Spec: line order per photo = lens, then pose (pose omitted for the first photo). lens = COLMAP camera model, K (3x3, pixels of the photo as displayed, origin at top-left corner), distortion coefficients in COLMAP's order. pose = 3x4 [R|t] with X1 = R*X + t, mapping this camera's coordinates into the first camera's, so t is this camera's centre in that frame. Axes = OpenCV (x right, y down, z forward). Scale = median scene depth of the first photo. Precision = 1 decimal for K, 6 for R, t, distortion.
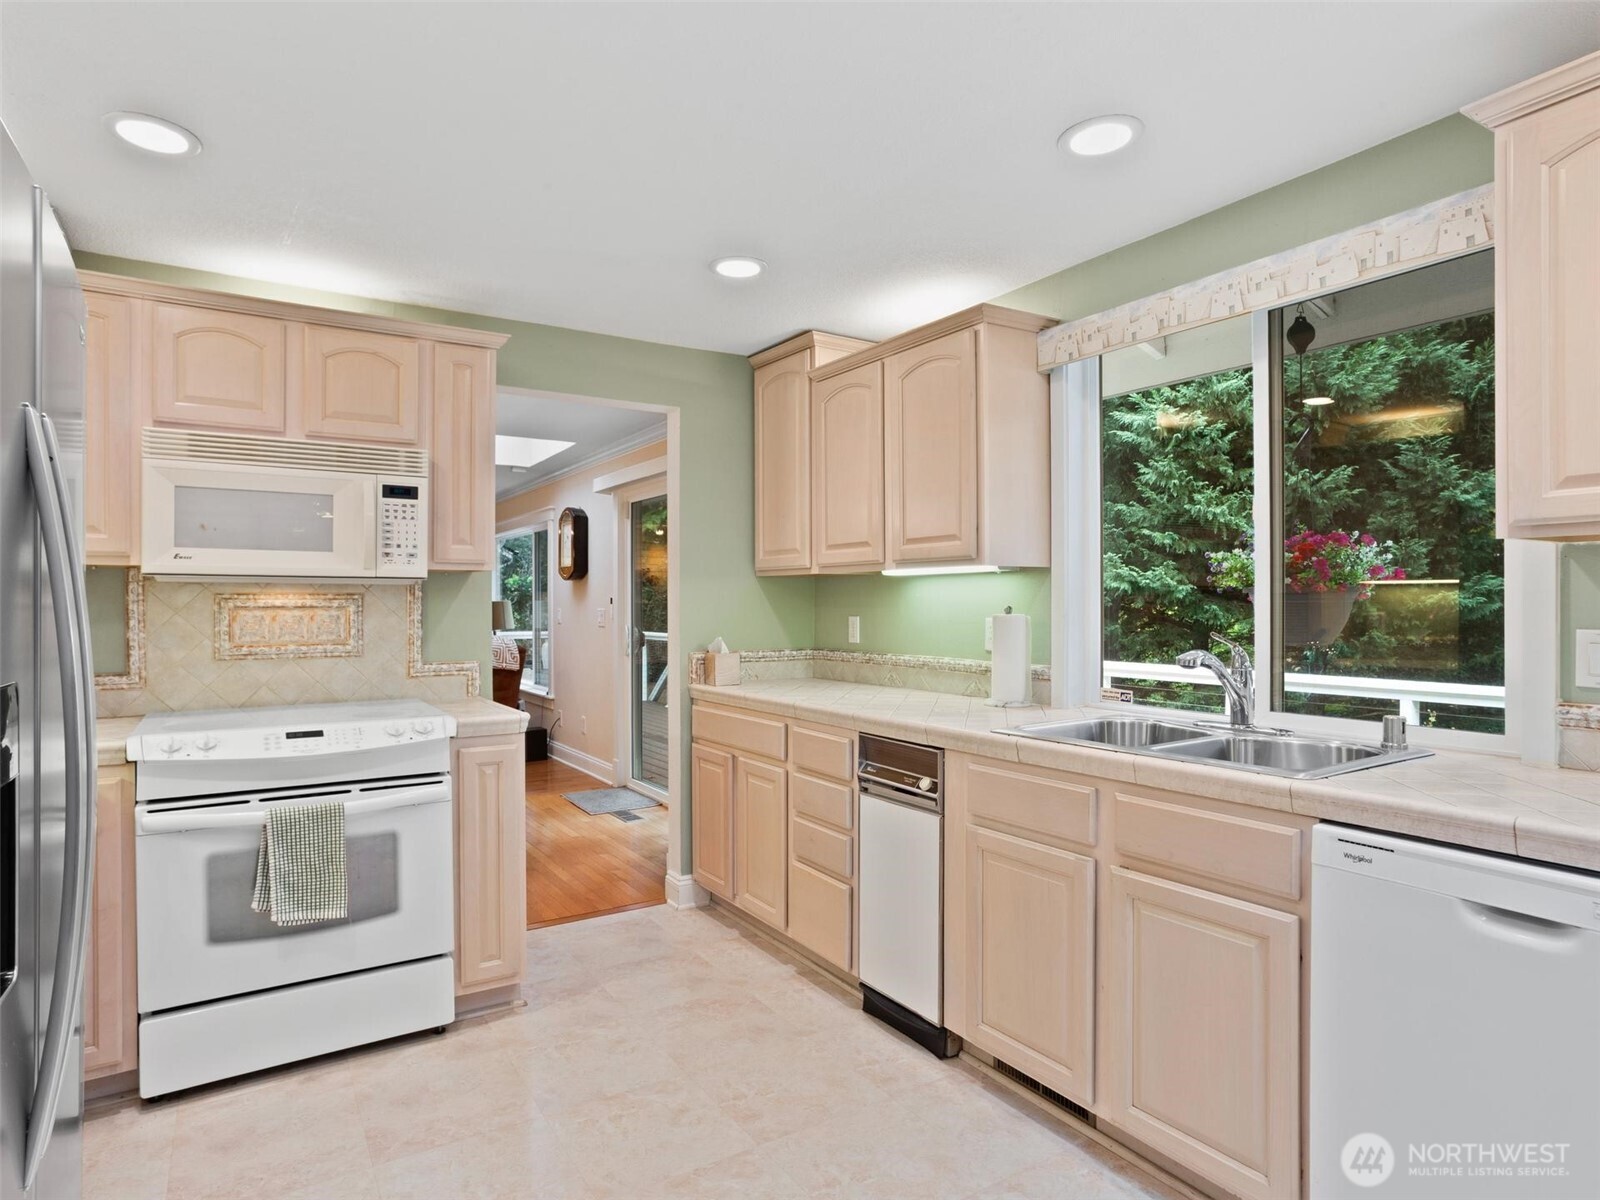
lens RADIAL K [[882.7, 0, 769.0], [0, 882.7, 609.6], [0, 0, 1]] dist [-0.048172, 0.027849]
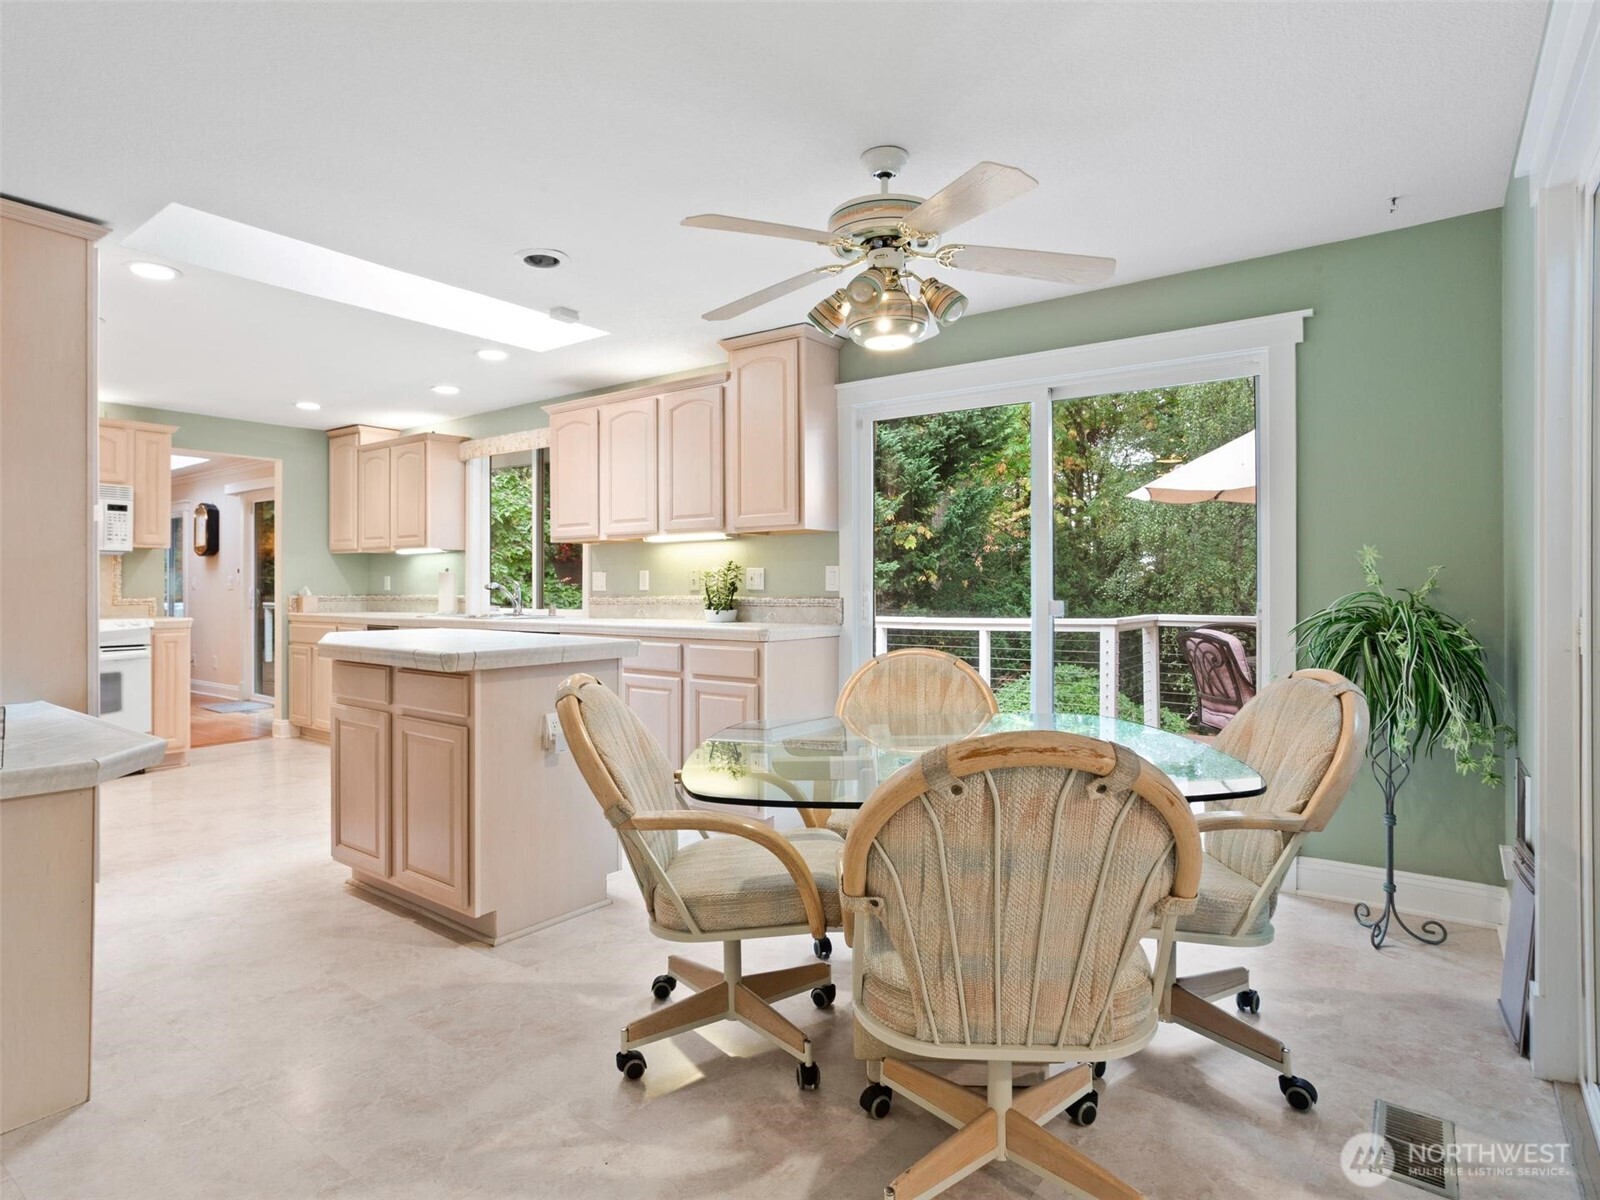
lens RADIAL K [[882.7, 0, 773.7], [0, 882.7, 581.8], [0, 0, 1]] dist [-0.048172, 0.027849]
pose [[0.930590, 0.001156, 0.366060, 0.244588], [0.003530, 0.999920, -0.012130, 0.062379], [-0.366045, 0.012580, 0.930512, -1.370699]]
